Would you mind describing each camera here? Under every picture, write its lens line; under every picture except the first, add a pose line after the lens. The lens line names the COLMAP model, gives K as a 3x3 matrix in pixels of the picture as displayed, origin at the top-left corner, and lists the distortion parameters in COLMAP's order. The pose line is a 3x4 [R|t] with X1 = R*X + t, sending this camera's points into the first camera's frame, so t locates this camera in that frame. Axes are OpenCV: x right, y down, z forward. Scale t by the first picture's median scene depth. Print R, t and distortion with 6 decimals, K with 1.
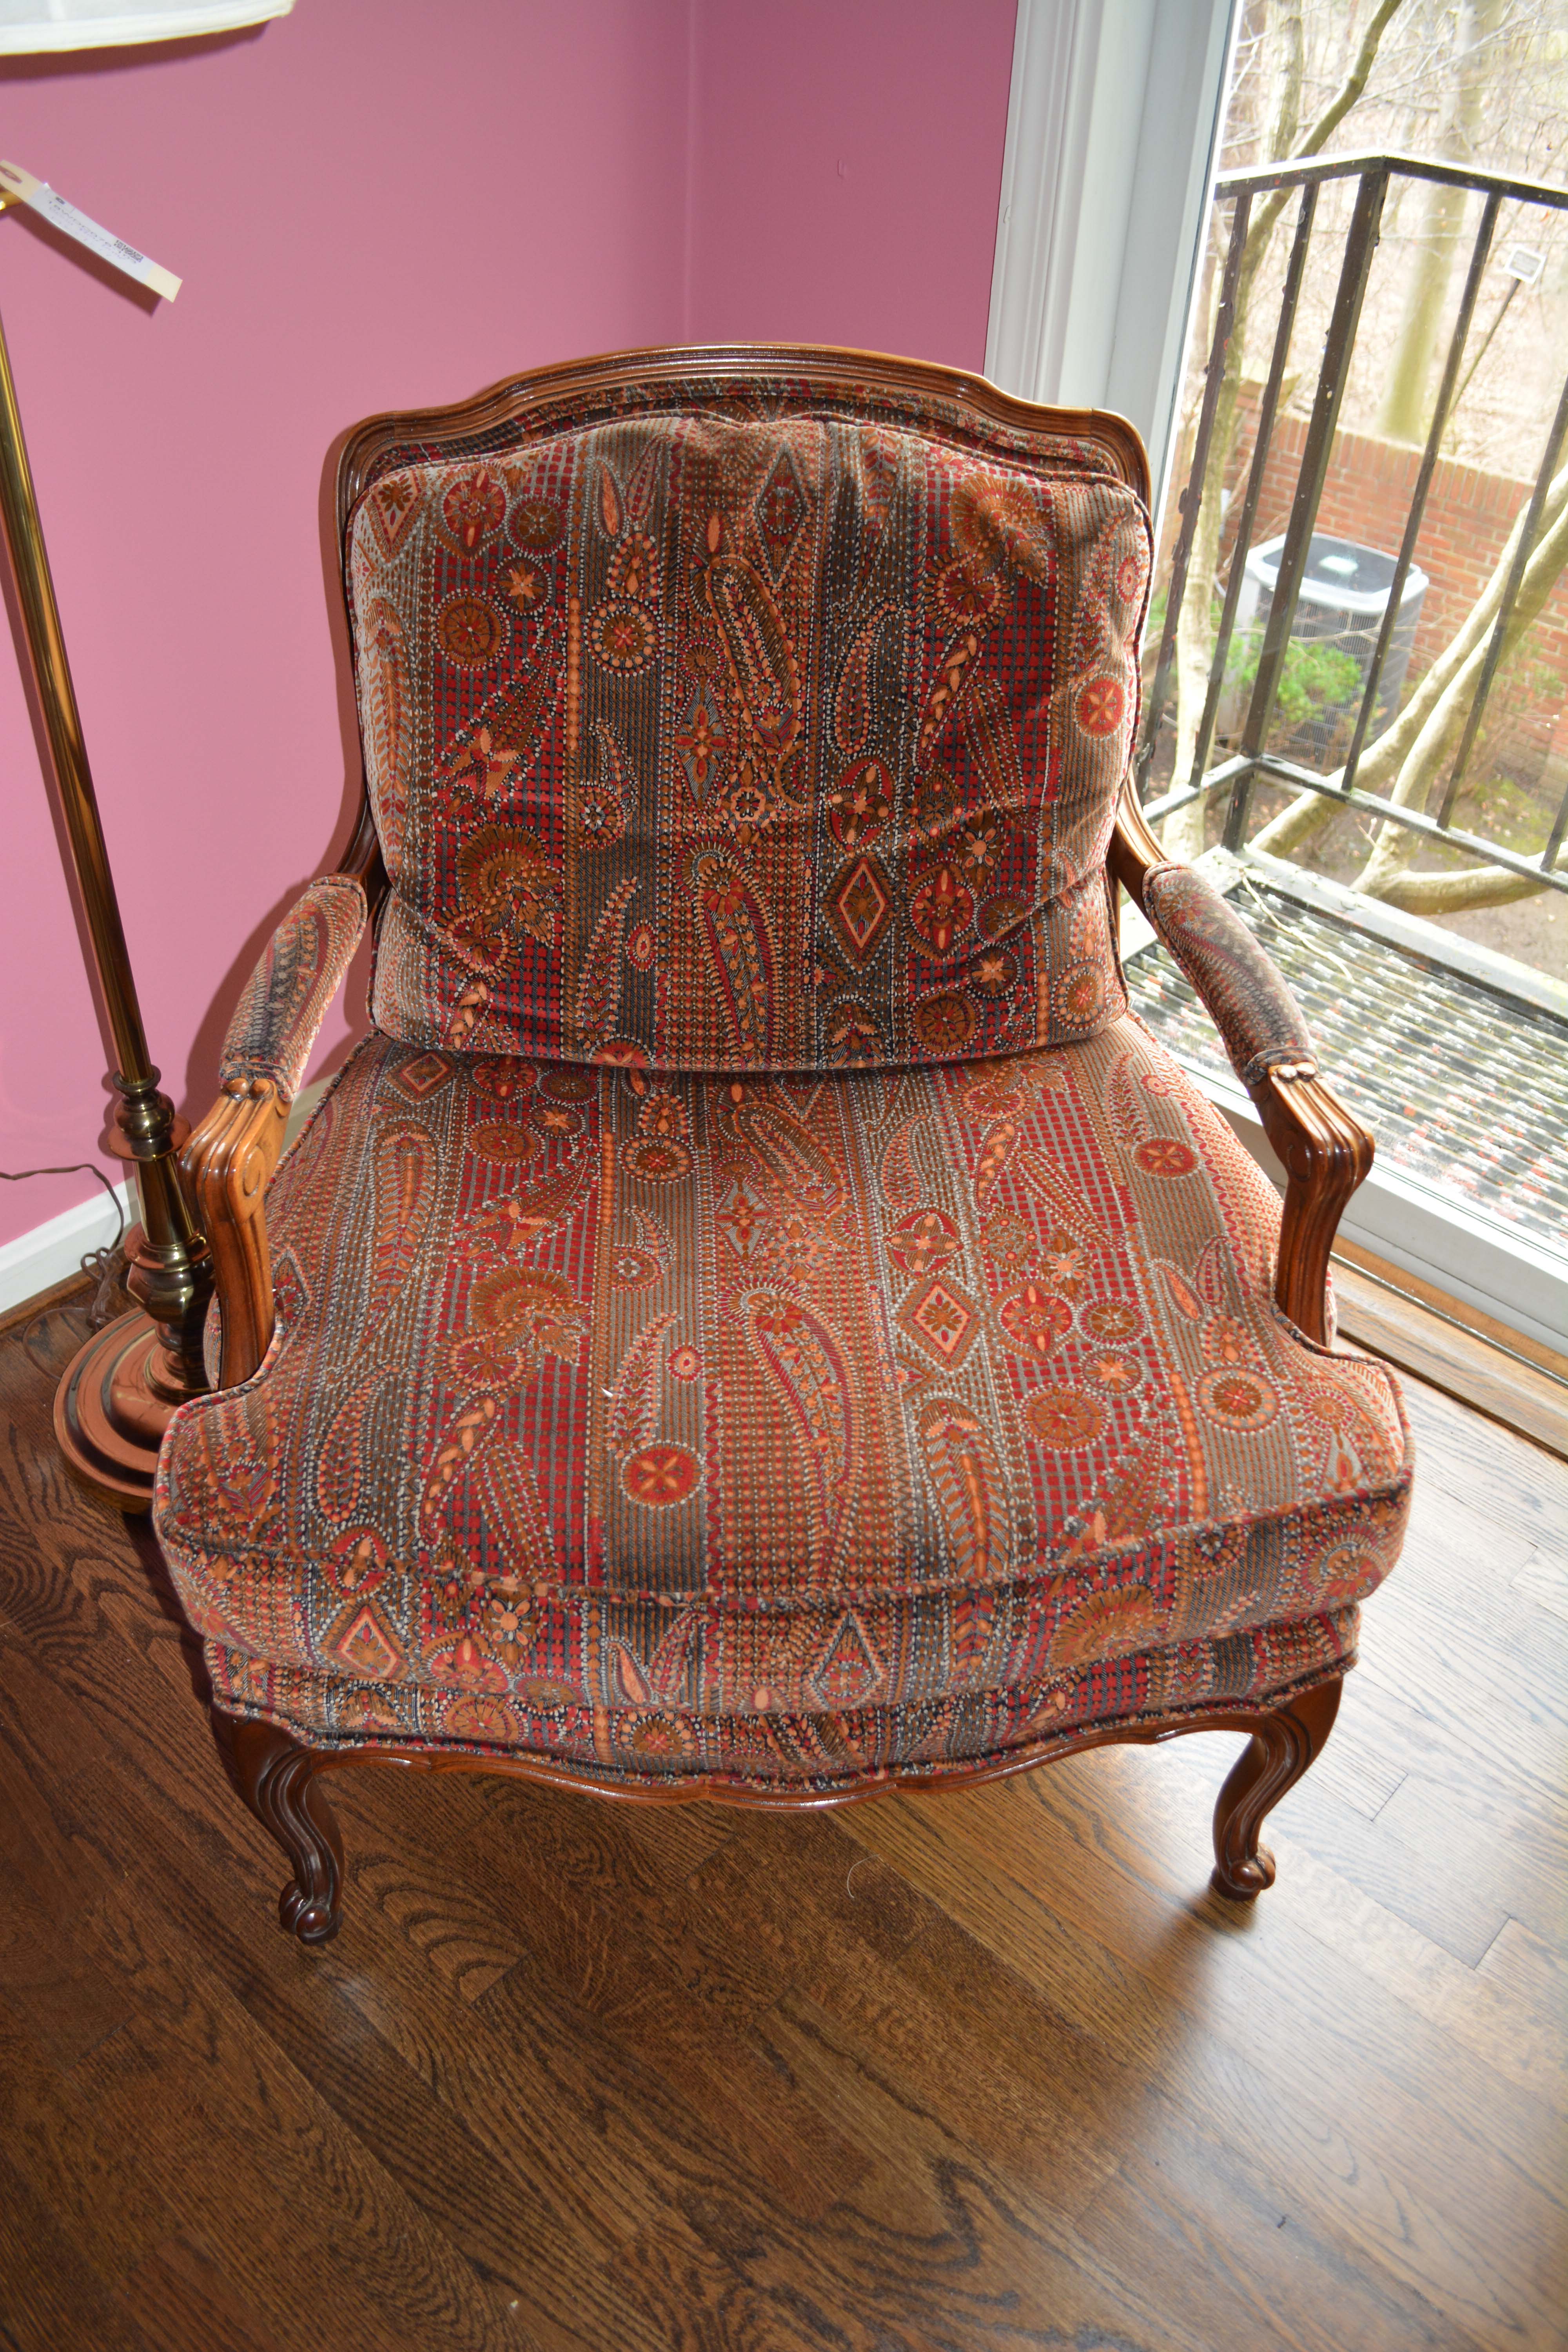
lens RADIAL K [[1860.3, 0, 774.2], [0, 1860.3, 1175.5], [0, 0, 1]] dist [-0.087667, 0.013597]
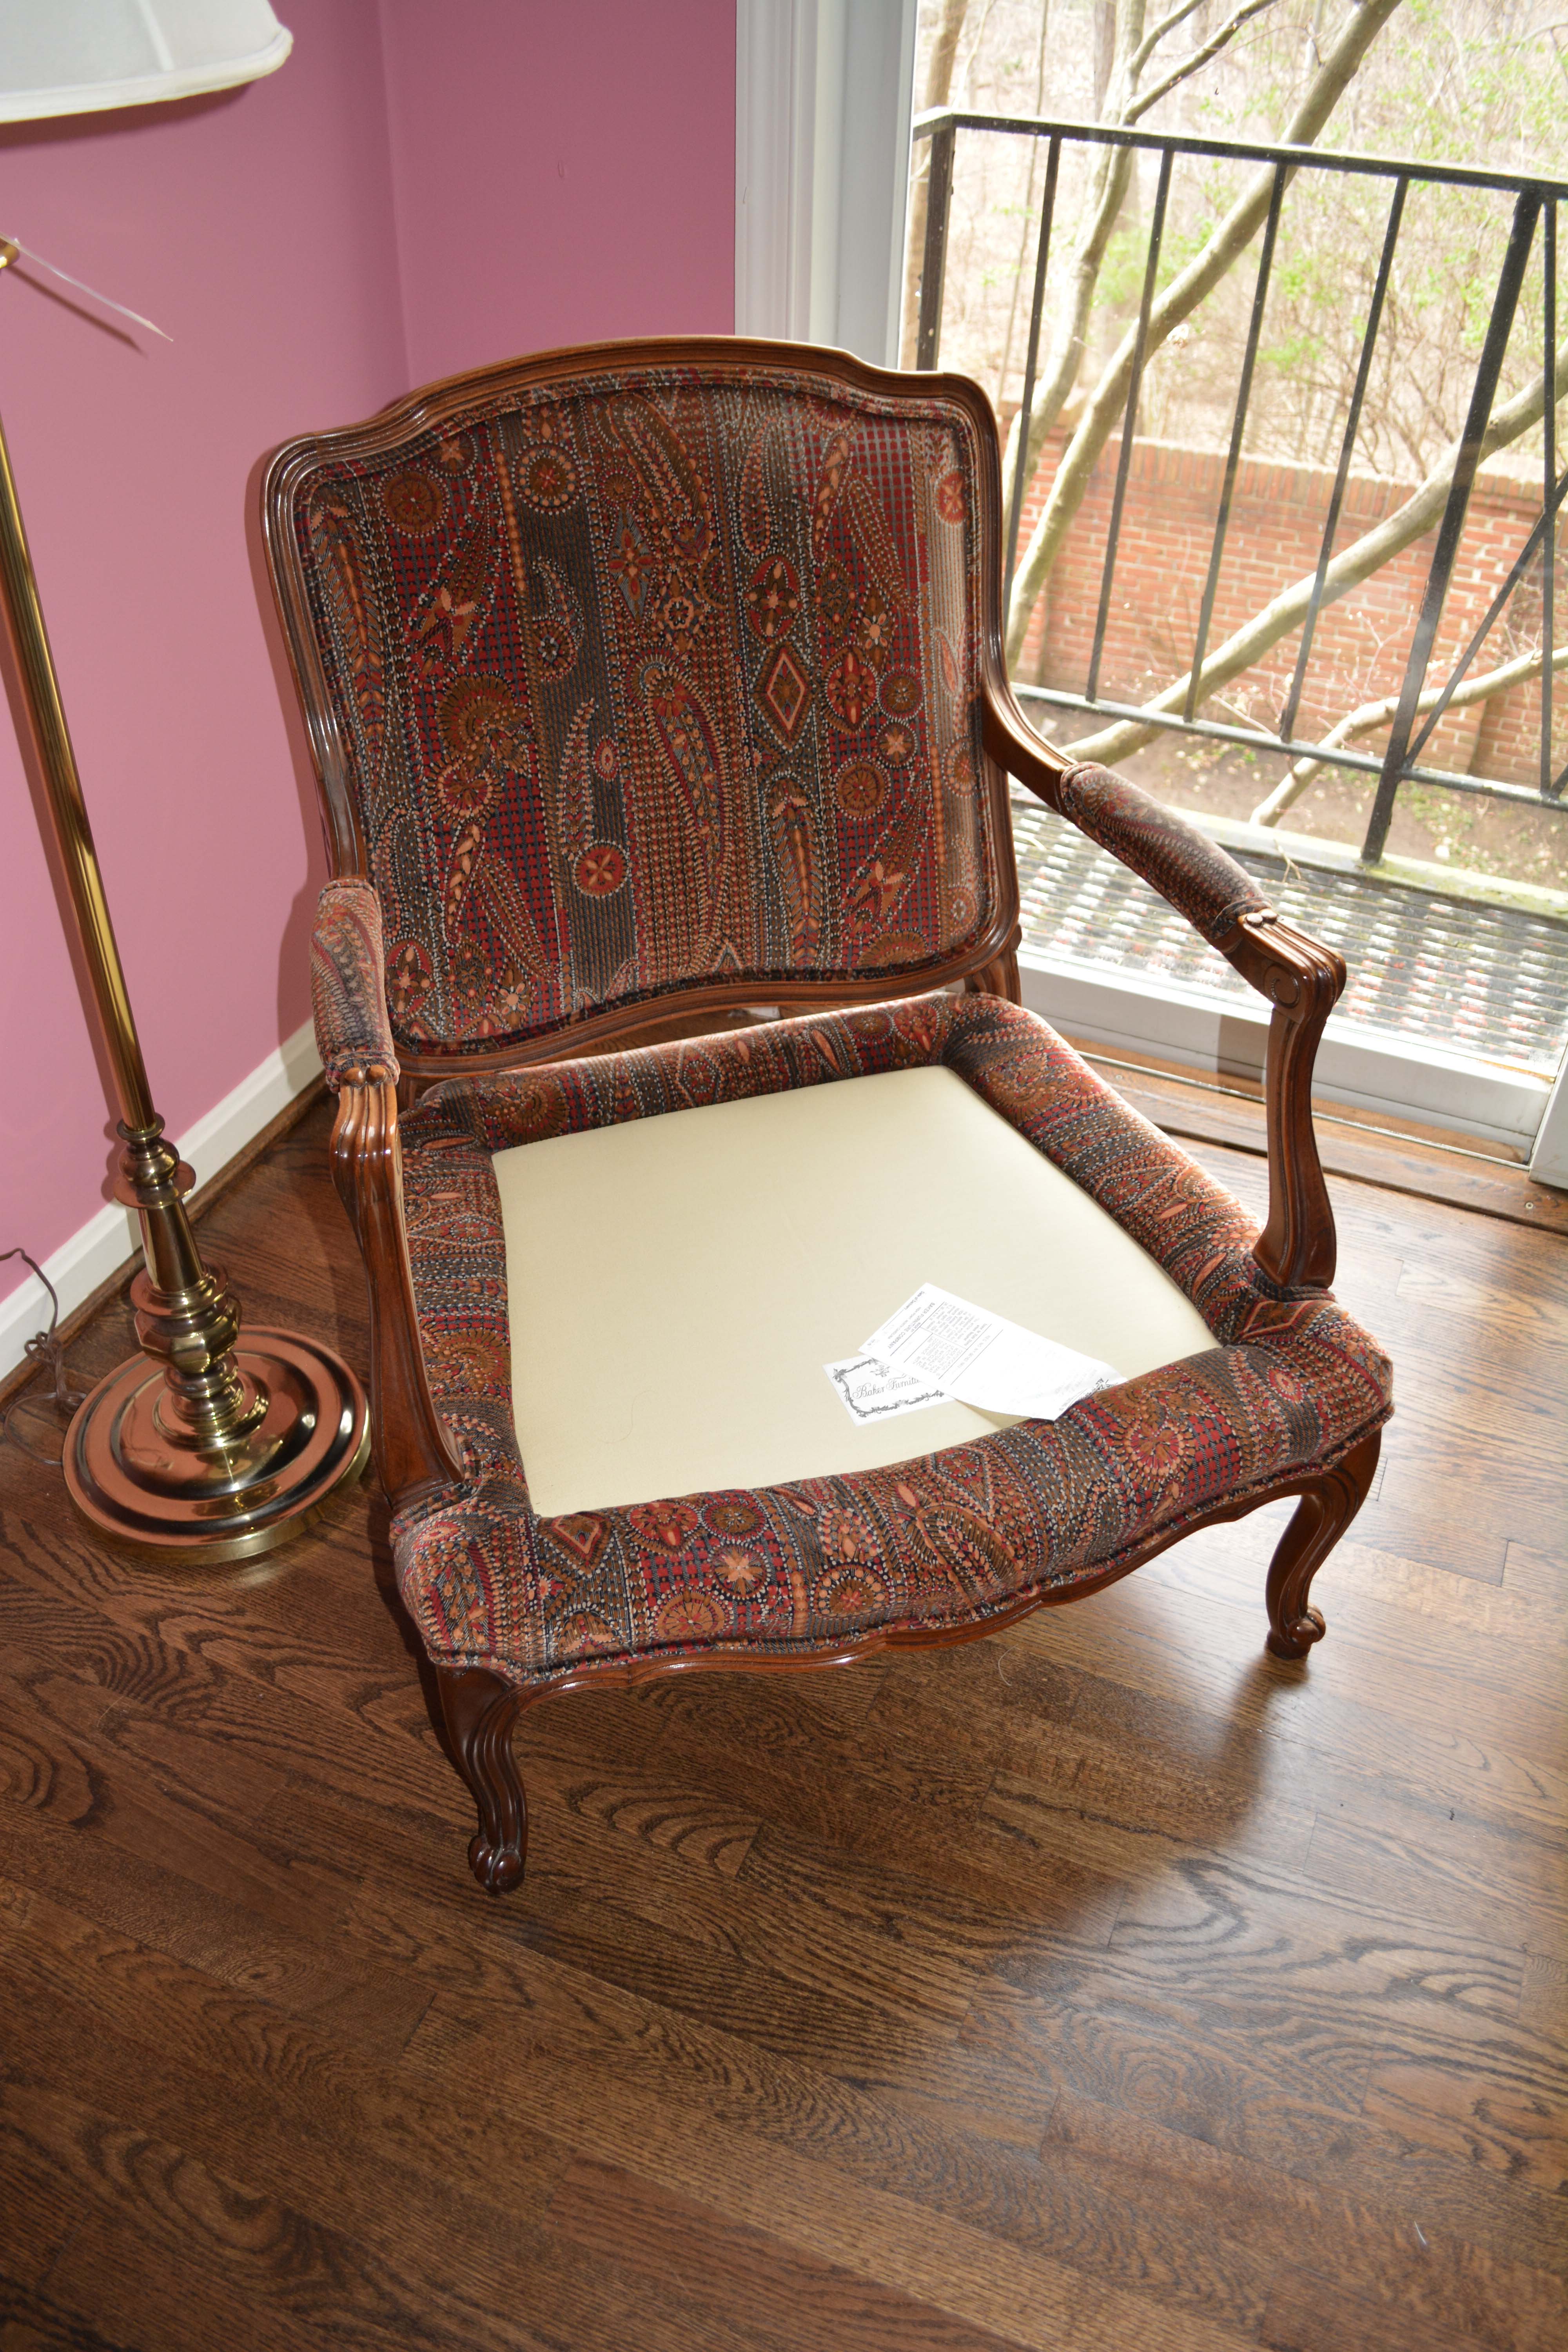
lens RADIAL K [[1860.3, 0, 771.6], [0, 1860.3, 1167.3], [0, 0, 1]] dist [-0.087667, 0.013597]
pose [[0.938929, -0.227167, 0.258471, -0.333619], [0.227131, 0.973389, 0.030418, 0.018399], [-0.258502, 0.030146, 0.965540, -0.065539]]
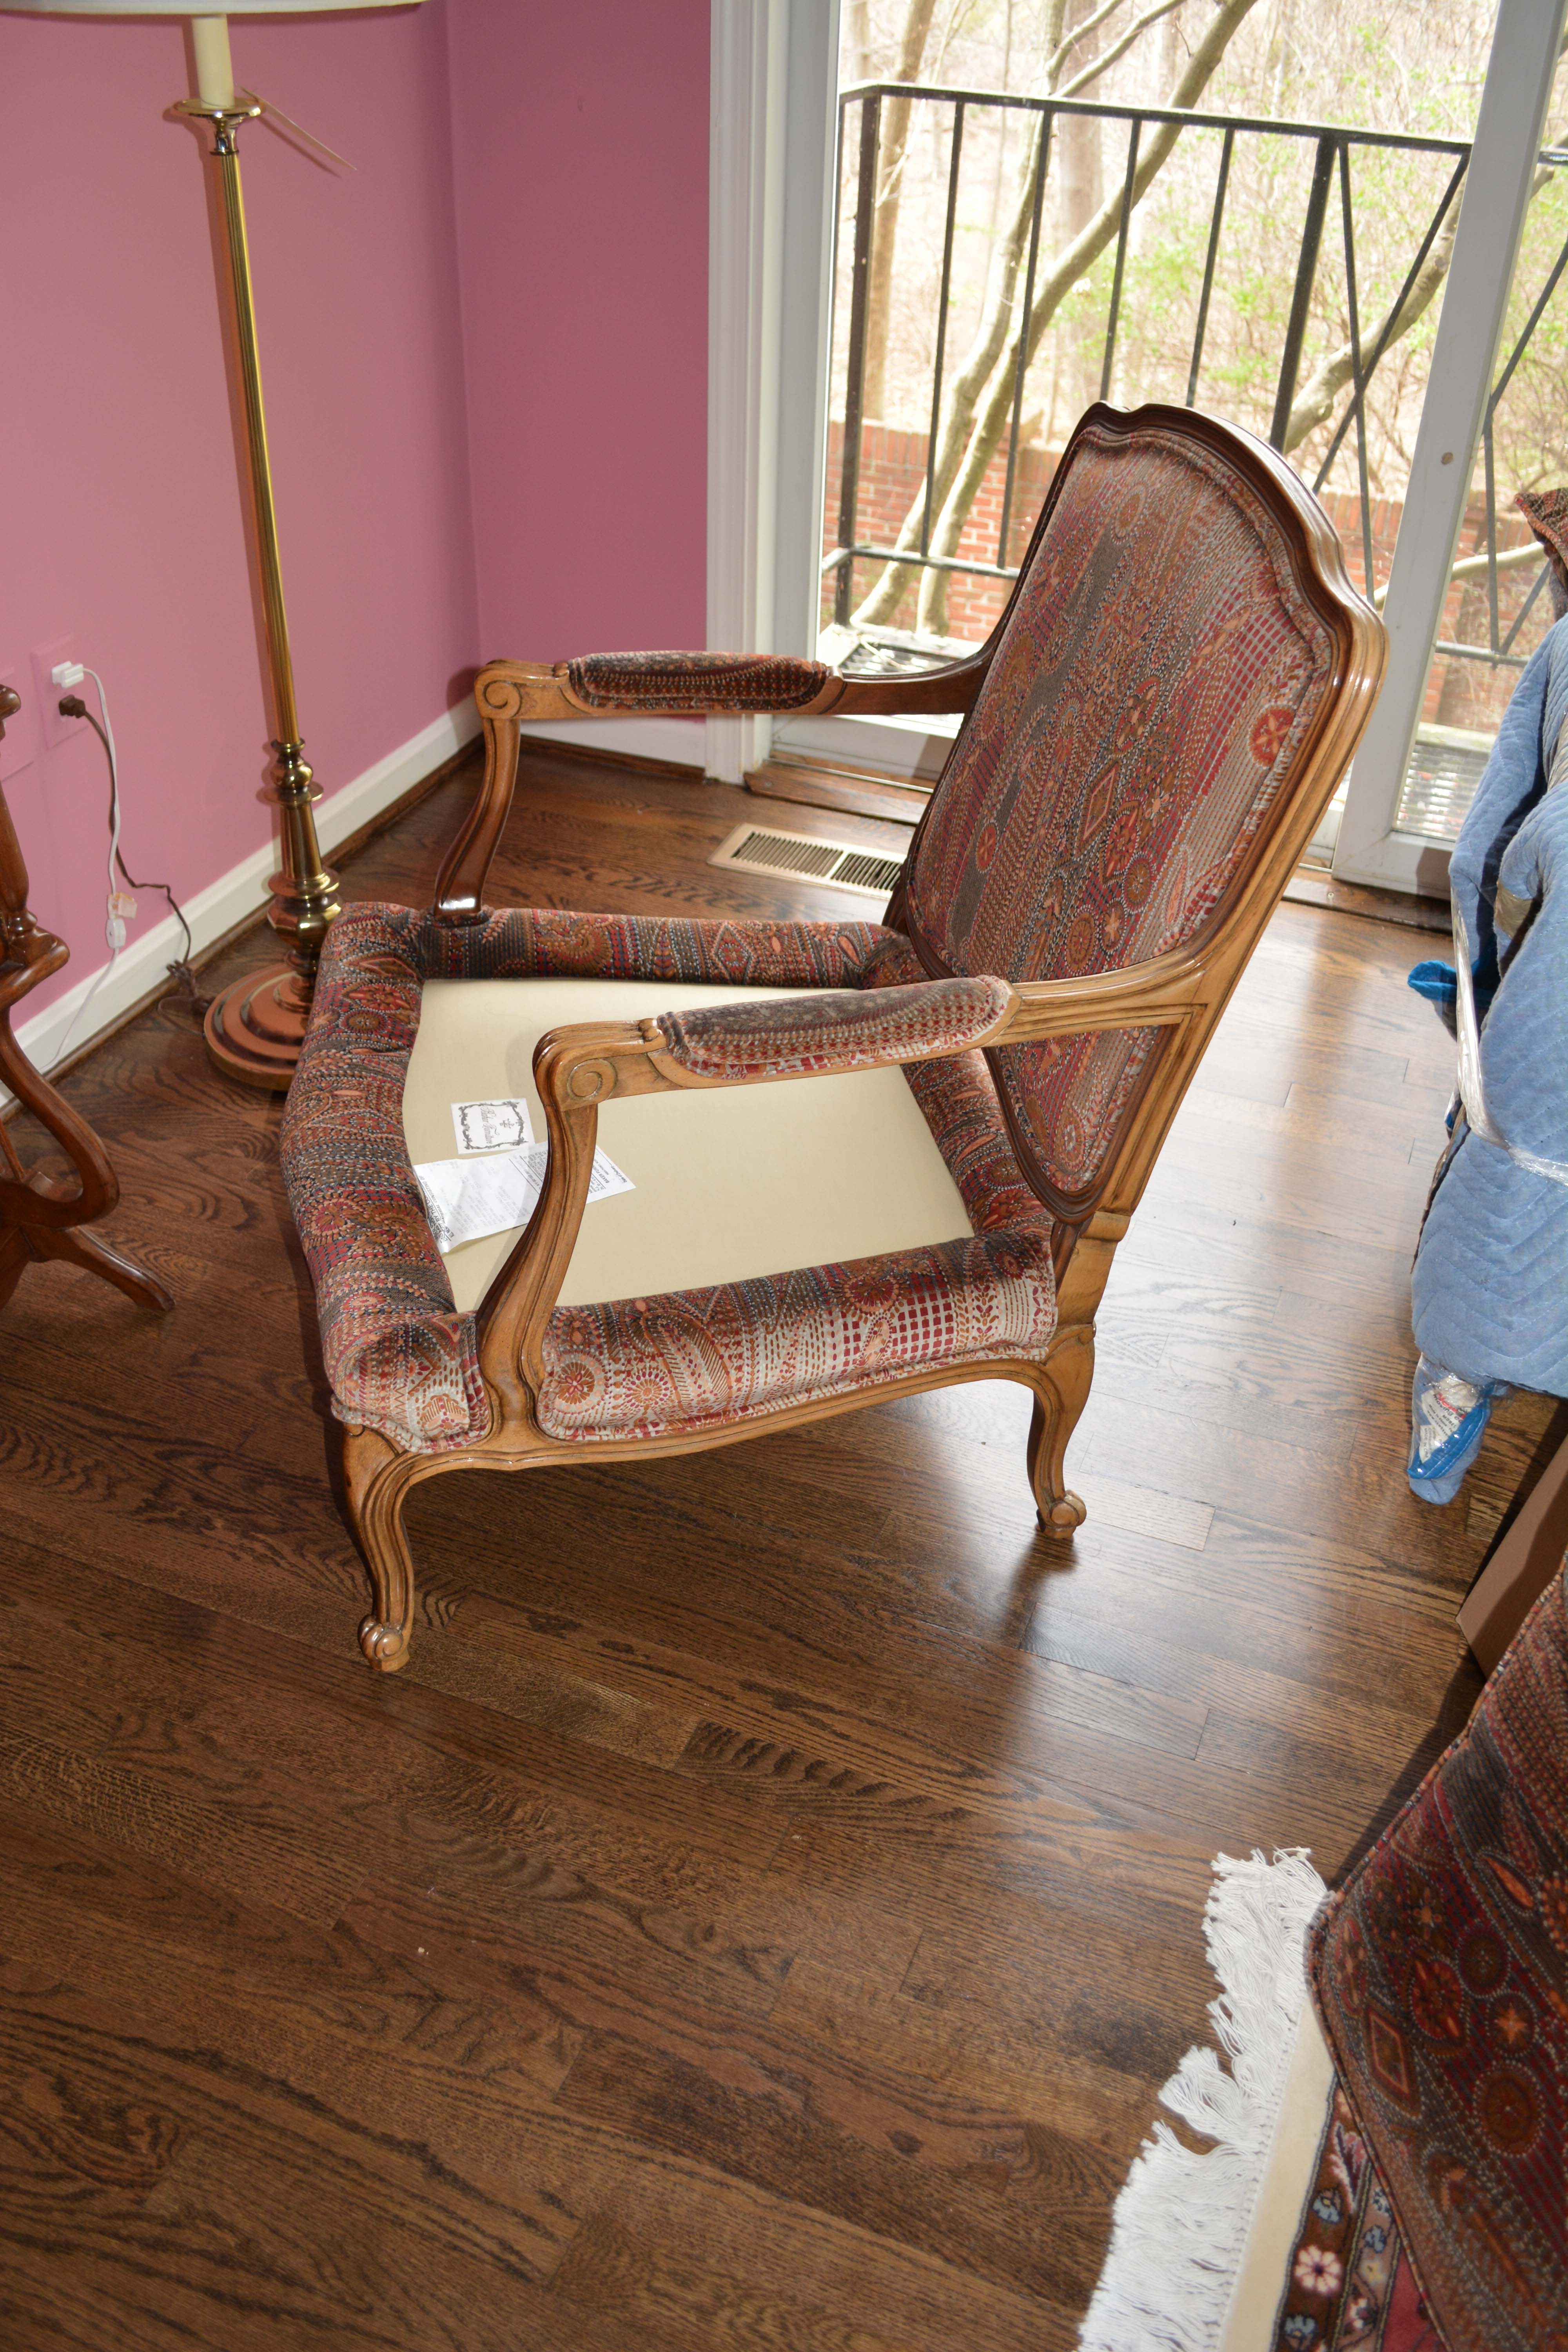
lens RADIAL K [[2032.8, 0, 782.5], [0, 2032.8, 1156.6], [0, 0, 1]] dist [-0.081326, 0.016627]
pose [[0.930626, -0.214958, 0.296189, -0.599786], [0.232976, 0.972121, -0.026500, 0.439396], [-0.282235, 0.093666, 0.954762, -0.626566]]
